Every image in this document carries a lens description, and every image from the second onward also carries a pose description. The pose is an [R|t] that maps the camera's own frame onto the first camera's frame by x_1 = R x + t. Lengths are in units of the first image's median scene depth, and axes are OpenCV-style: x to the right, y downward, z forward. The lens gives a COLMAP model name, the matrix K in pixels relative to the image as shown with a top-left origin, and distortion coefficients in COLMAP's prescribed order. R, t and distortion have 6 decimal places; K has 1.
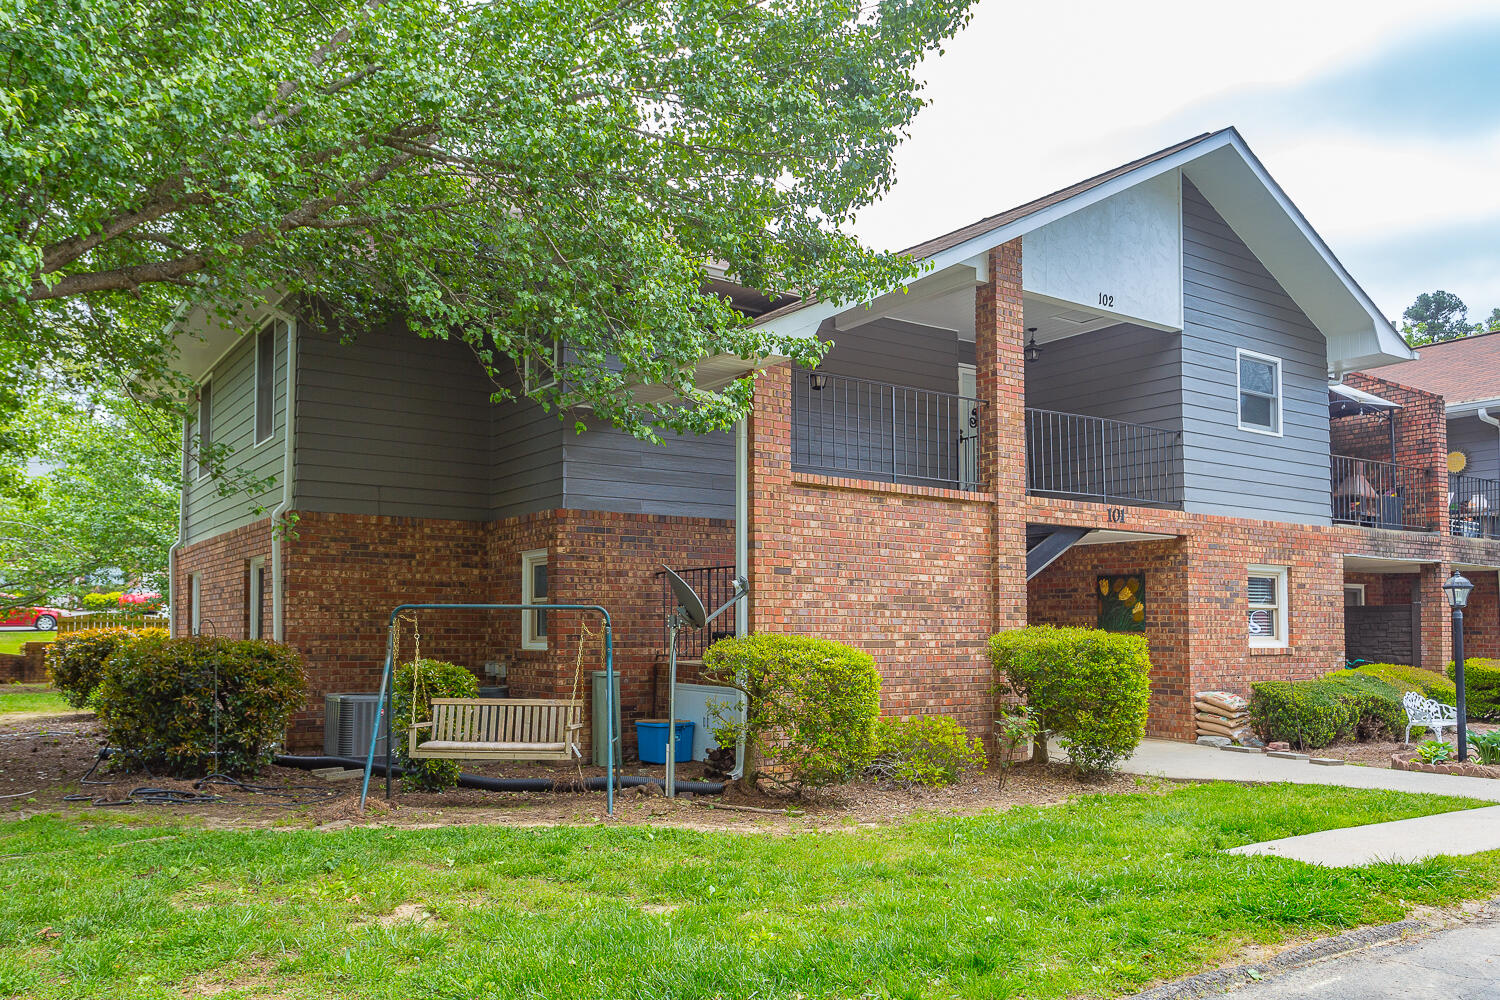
lens RADIAL K [[1176.1, 0, 753.0], [0, 1176.1, 581.9], [0, 0, 1]] dist [0.000496, -0.001408]
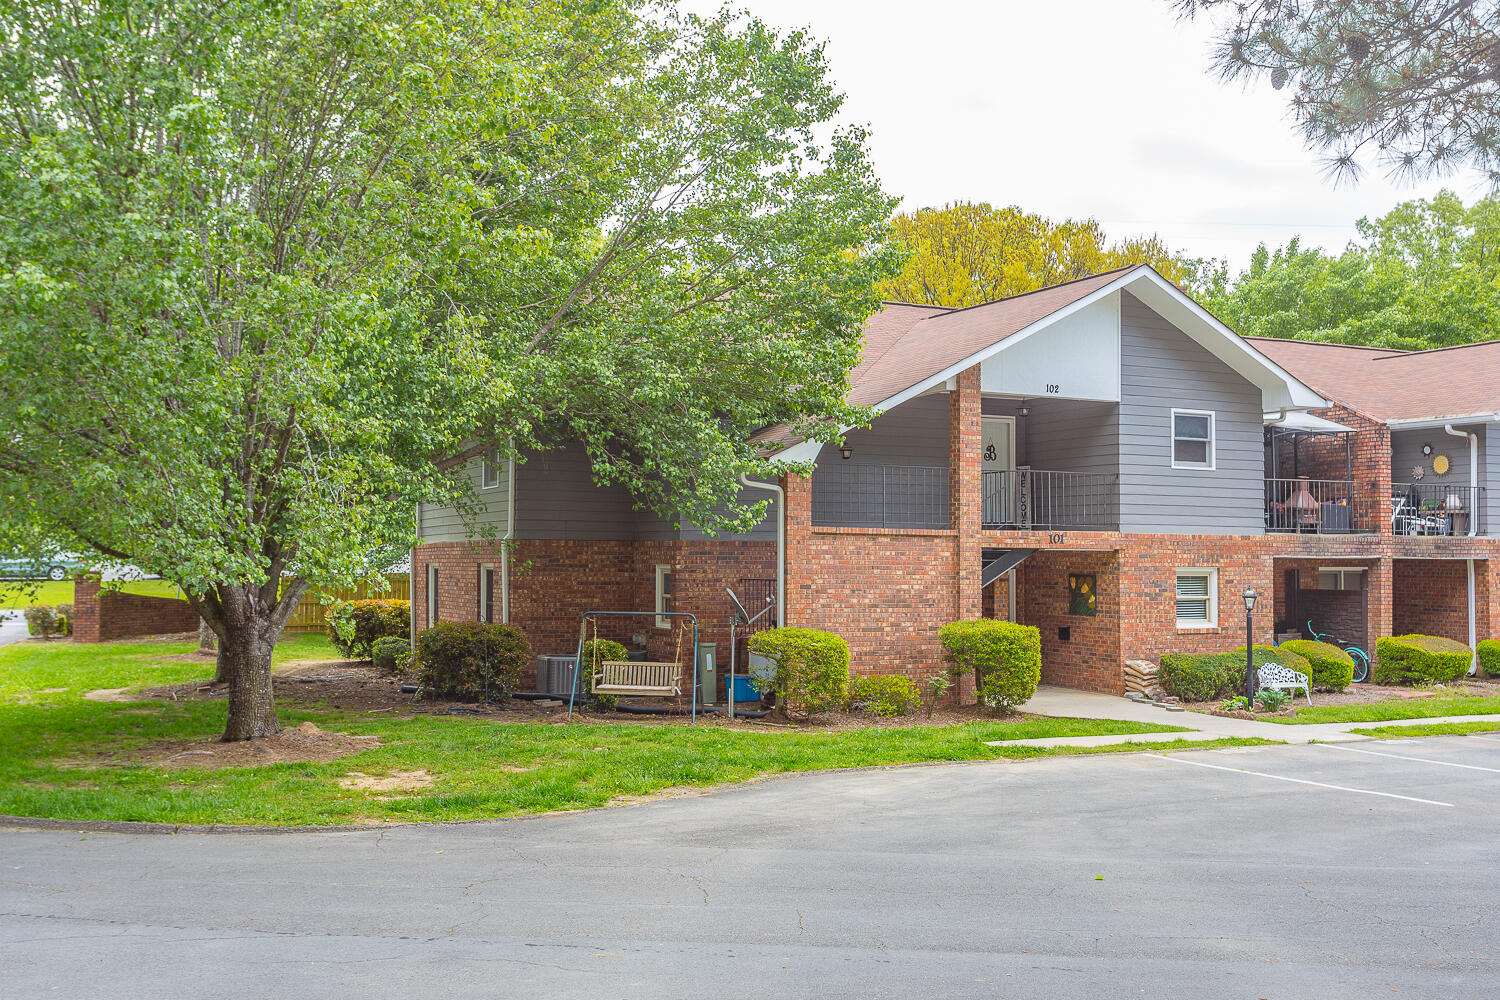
lens RADIAL K [[1550.8, 0, 750.0], [0, 1550.8, 500.0], [0, 0, 1]] dist [-0.005058, 0.009475]
pose [[0.988008, -0.000686, -0.154404, 0.247635], [0.002049, 0.999960, 0.008672, -0.130887], [0.154392, -0.008885, 0.987970, -1.021623]]
